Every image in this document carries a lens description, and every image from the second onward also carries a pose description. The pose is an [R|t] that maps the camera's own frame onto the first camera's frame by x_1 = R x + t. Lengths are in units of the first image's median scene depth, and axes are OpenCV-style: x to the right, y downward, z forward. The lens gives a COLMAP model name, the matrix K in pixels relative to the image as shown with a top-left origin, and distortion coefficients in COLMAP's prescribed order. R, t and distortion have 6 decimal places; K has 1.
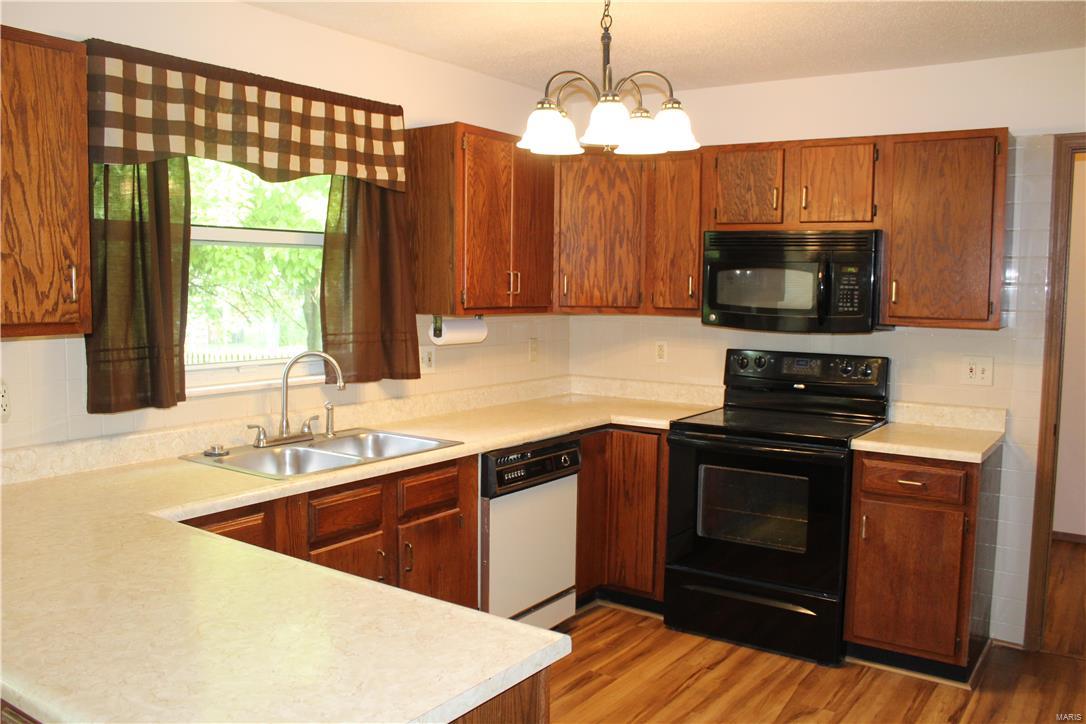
lens RADIAL K [[907.5, 0, 534.6], [0, 907.5, 359.3], [0, 0, 1]] dist [-0.163748, 0.144592]
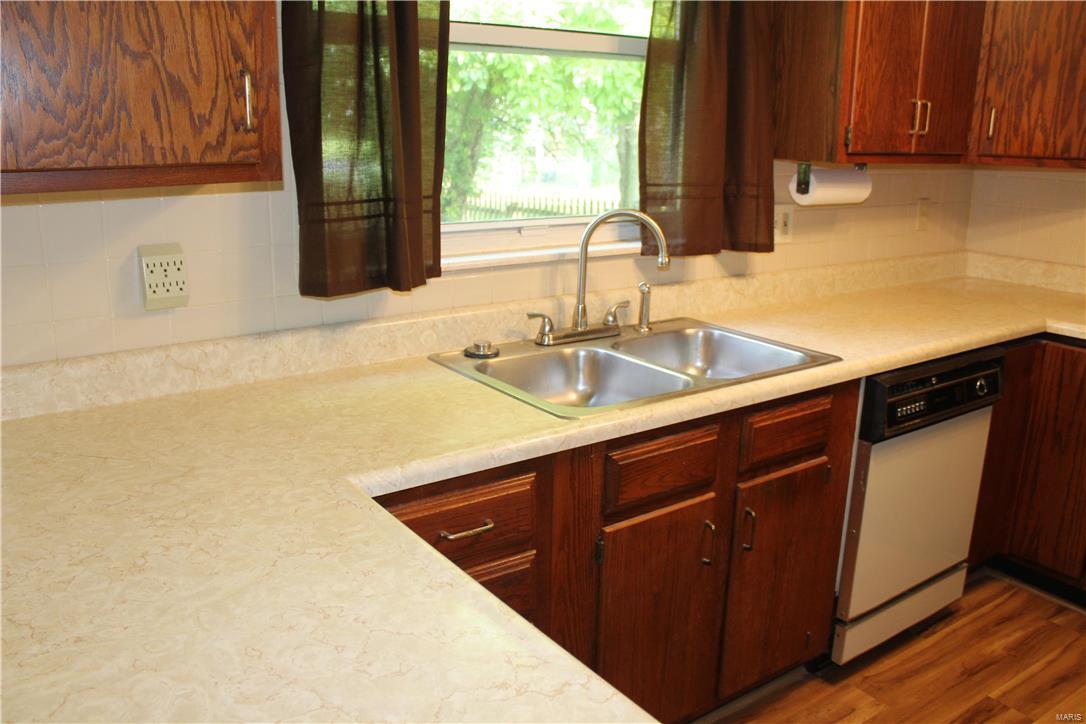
lens RADIAL K [[907.5, 0, 537.7], [0, 907.5, 360.0], [0, 0, 1]] dist [-0.163748, 0.144592]
pose [[0.942992, 0.090100, -0.320387, -0.071342], [-0.032850, 0.983155, 0.179799, -0.015710], [0.331190, -0.159024, 0.930067, 0.287496]]
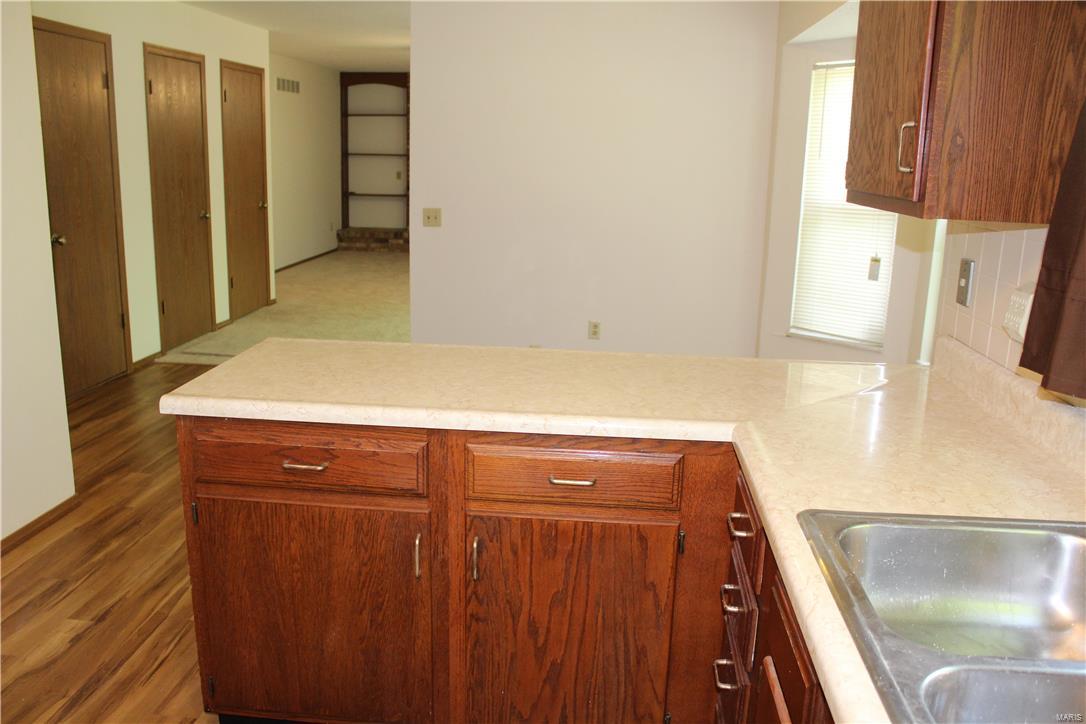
lens RADIAL K [[907.5, 0, 535.5], [0, 907.5, 359.0], [0, 0, 1]] dist [-0.163748, 0.144592]
pose [[-0.863834, 0.084376, -0.496661, 0.084276], [-0.075087, 0.953298, 0.292549, -0.070252], [0.498150, 0.290006, -0.817155, 0.960917]]
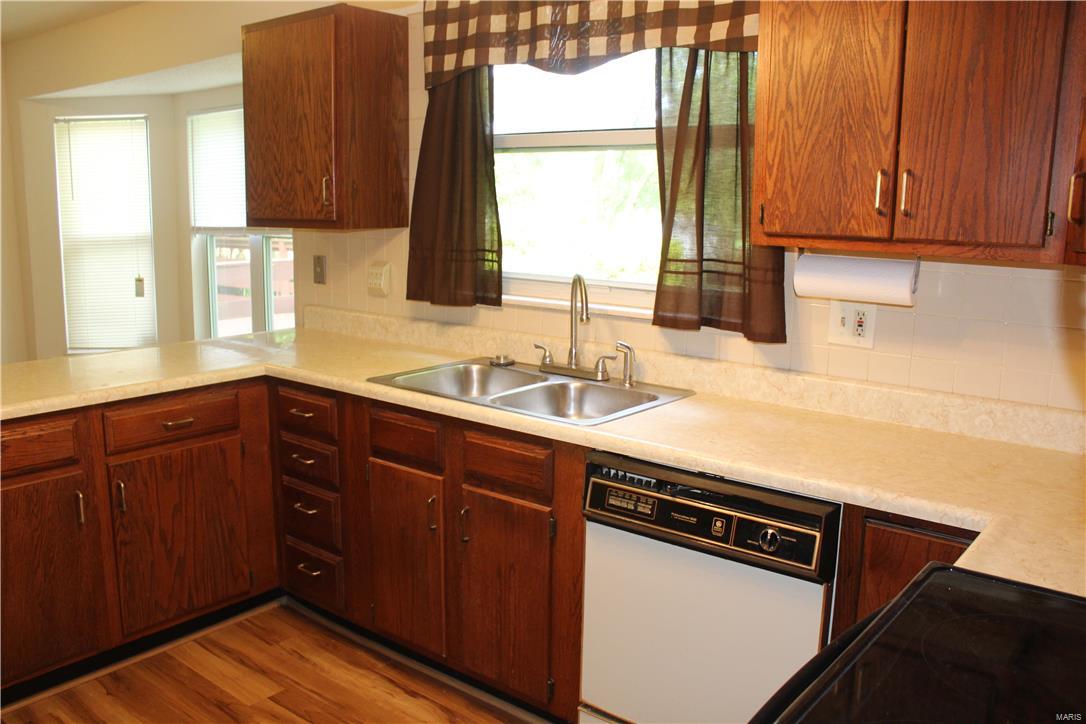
lens RADIAL K [[907.5, 0, 531.6], [0, 907.5, 360.8], [0, 0, 1]] dist [-0.163748, 0.144592]
pose [[-0.069492, 0.165413, -0.983773, 0.529971], [-0.095489, 0.980526, 0.171612, -0.061467], [0.993002, 0.105865, -0.052343, 0.897678]]
